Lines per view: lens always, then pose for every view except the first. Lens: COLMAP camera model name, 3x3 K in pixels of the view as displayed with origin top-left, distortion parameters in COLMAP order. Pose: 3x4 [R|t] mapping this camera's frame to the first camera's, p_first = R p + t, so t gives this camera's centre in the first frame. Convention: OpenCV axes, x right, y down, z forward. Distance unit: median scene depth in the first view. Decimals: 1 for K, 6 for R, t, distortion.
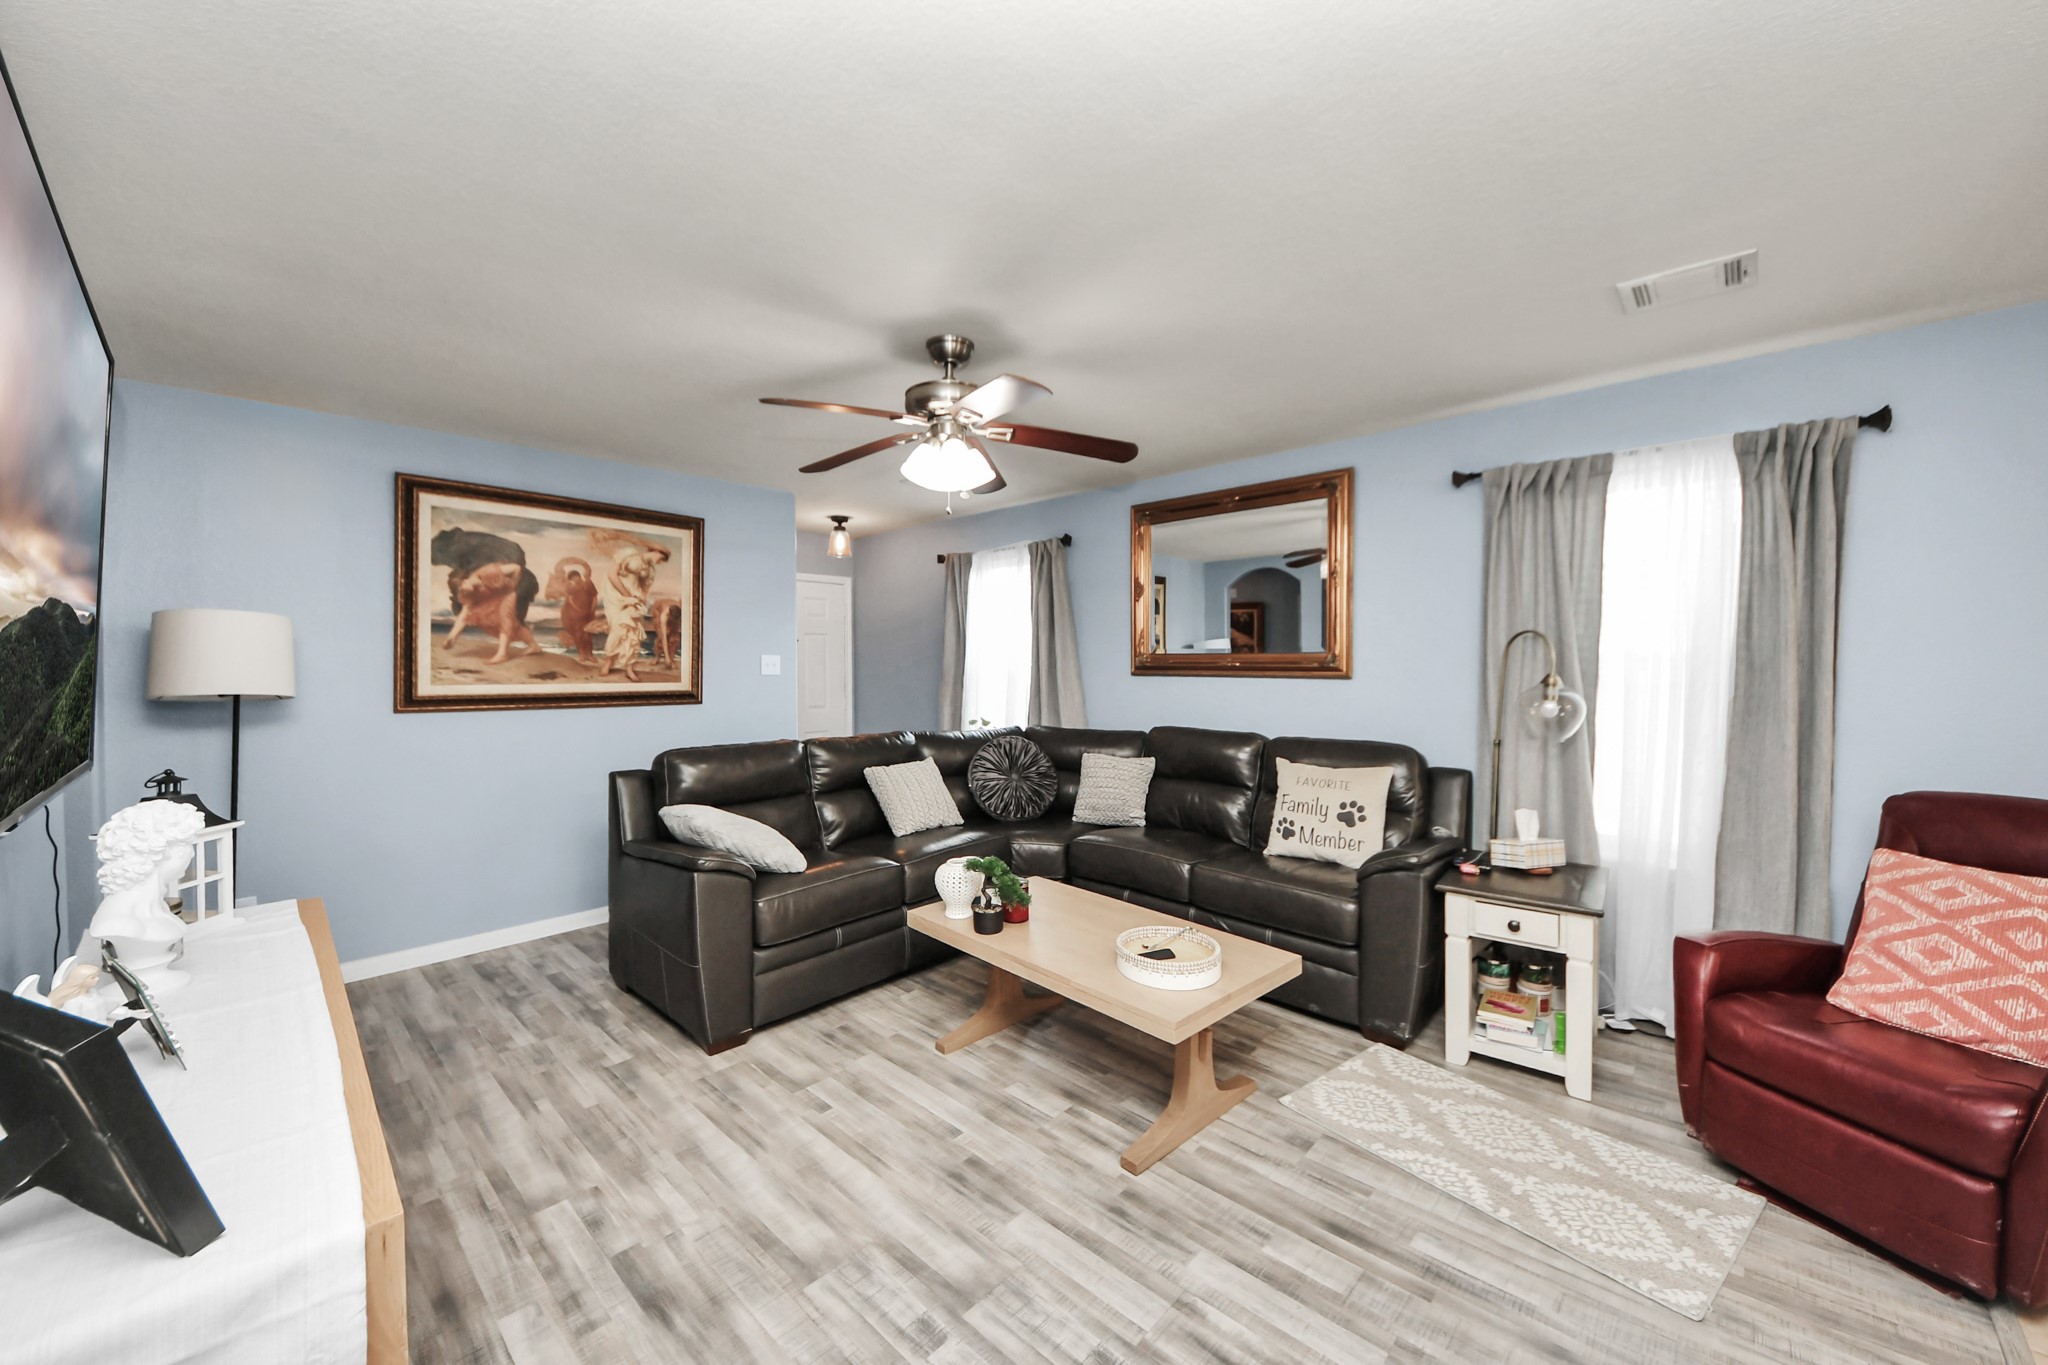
lens RADIAL K [[752.9, 0, 1007.3], [0, 752.9, 680.3], [0, 0, 1]] dist [0.029898, -0.020596]
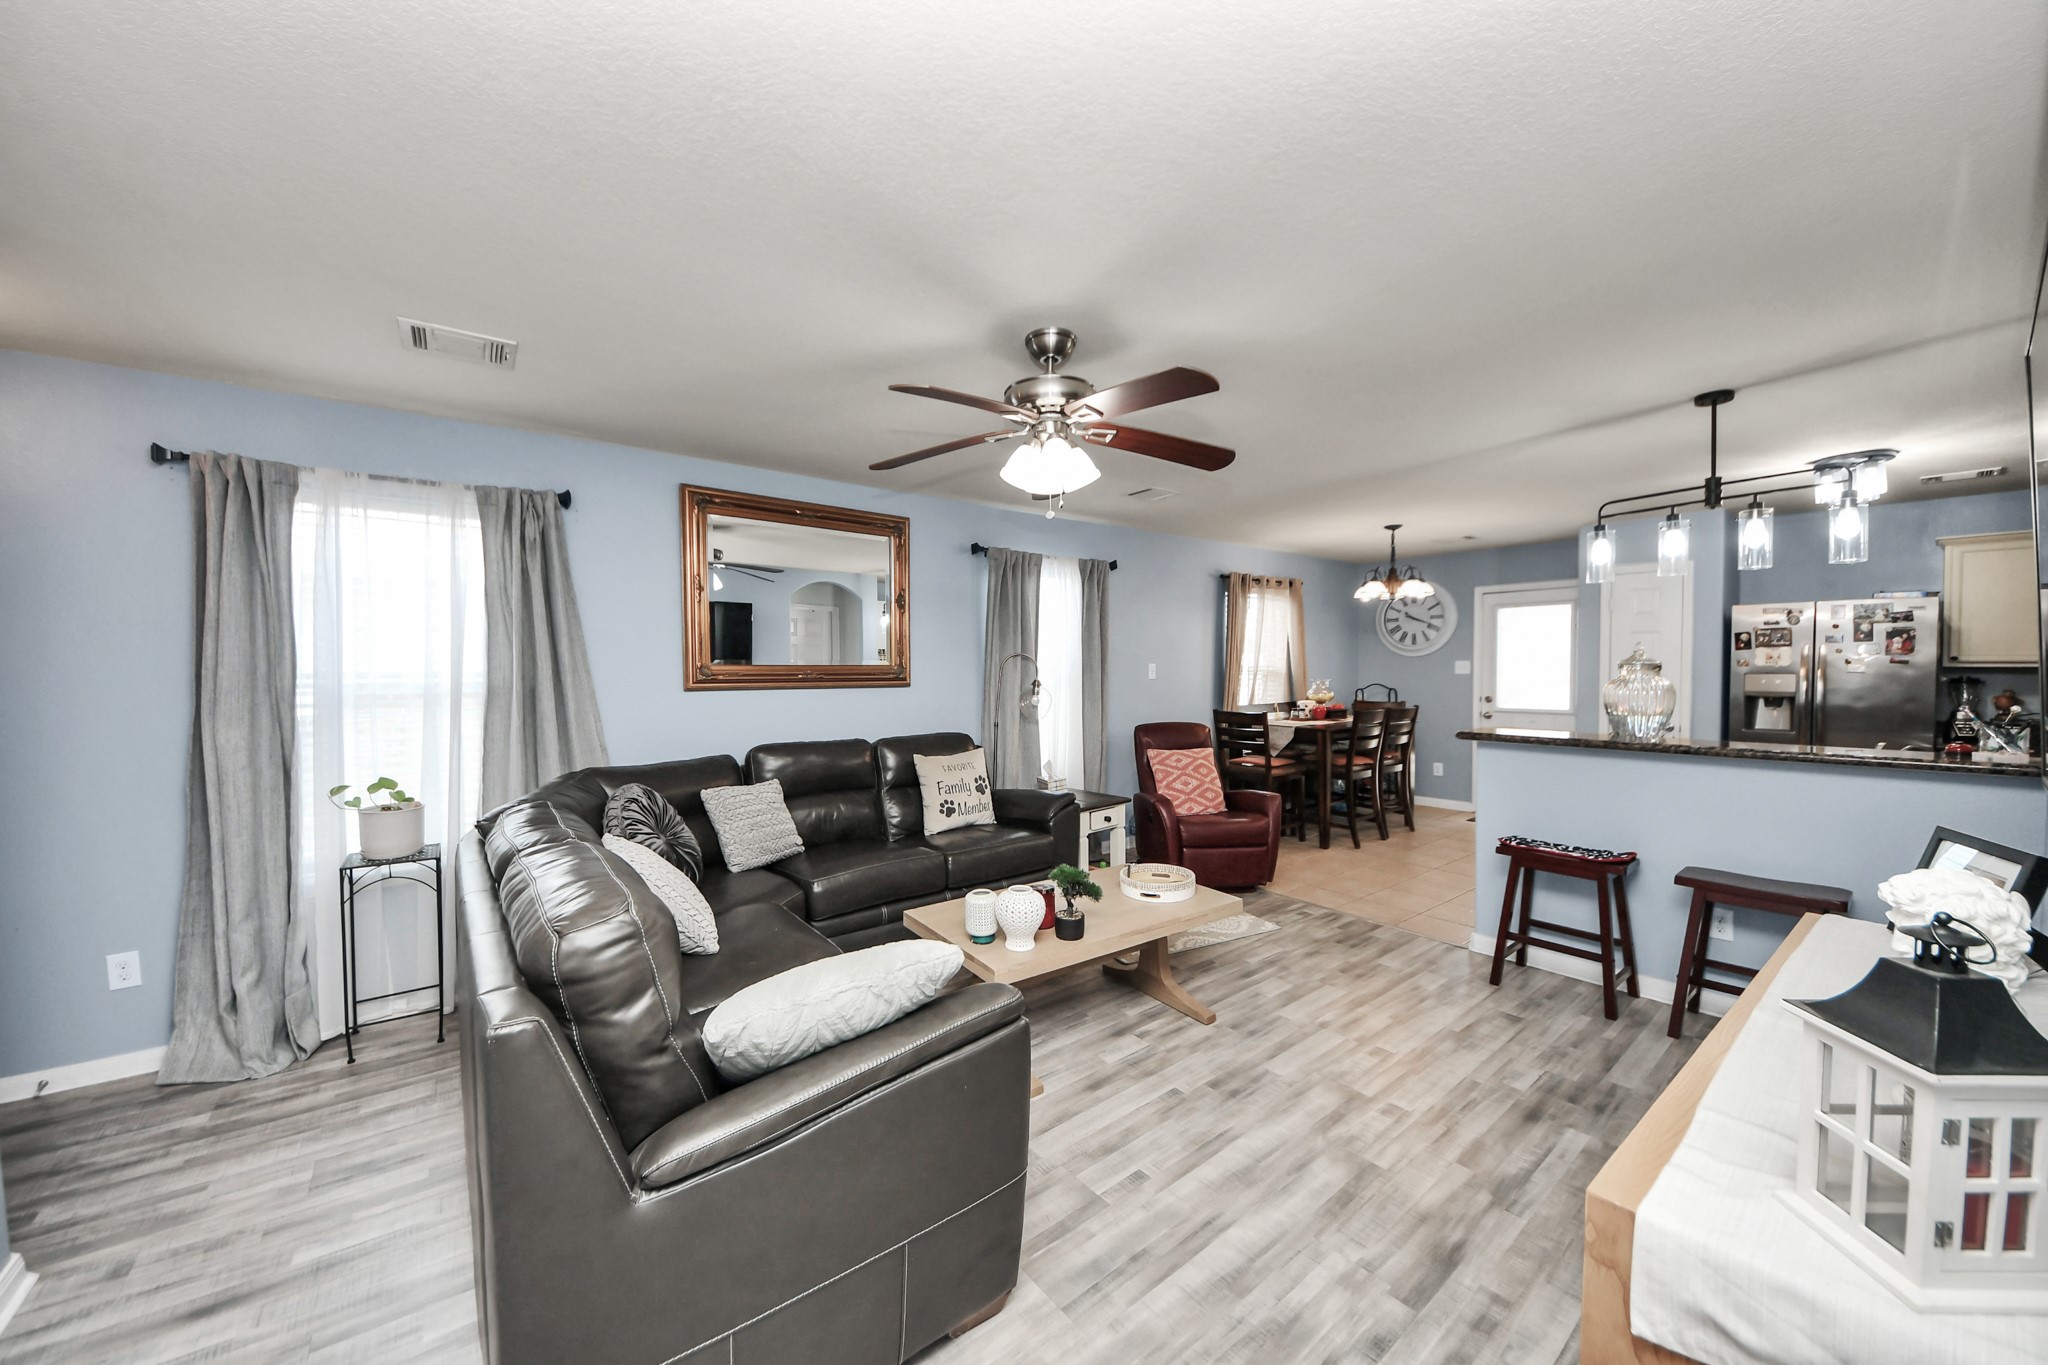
lens RADIAL K [[723.6, 0, 1016.7], [0, 723.6, 687.3], [0, 0, 1]] dist [0.020982, -0.018091]
pose [[0.146035, -0.024670, 0.988972, -0.743801], [0.029169, 0.999362, 0.020622, -0.021238], [-0.988849, 0.025836, 0.146661, 0.682172]]
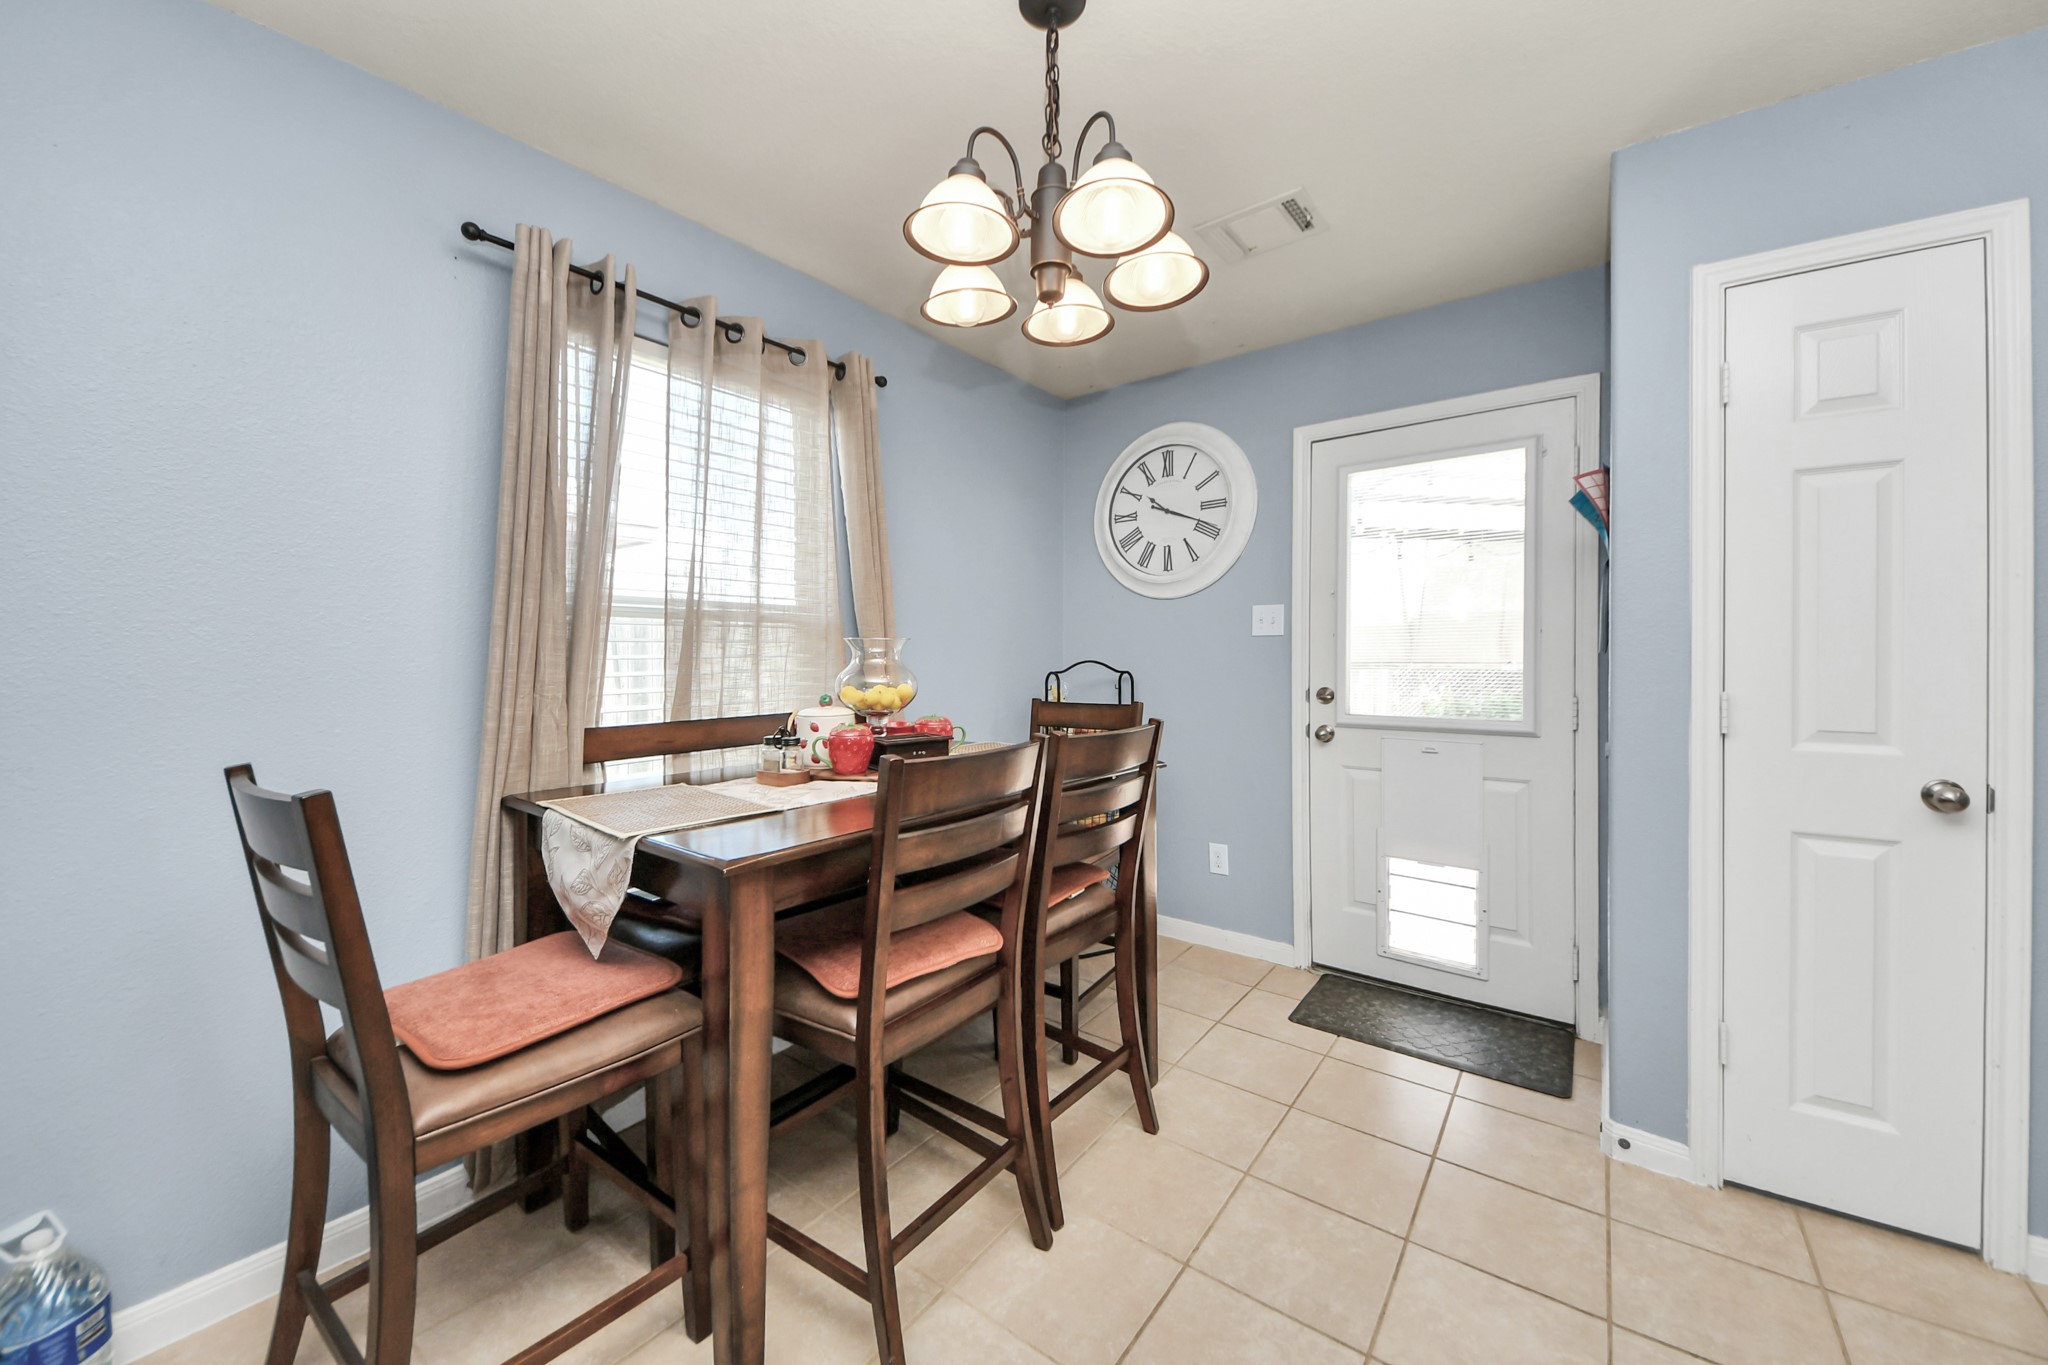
lens RADIAL K [[770.8, 0, 1006.8], [0, 770.8, 660.8], [0, 0, 1]] dist [0.015861, -0.011011]
pose [[-0.102954, -0.002053, 0.994684, 0.575483], [0.026924, 0.999626, 0.004850, 0.036826], [-0.994322, 0.027280, -0.102860, 0.149768]]
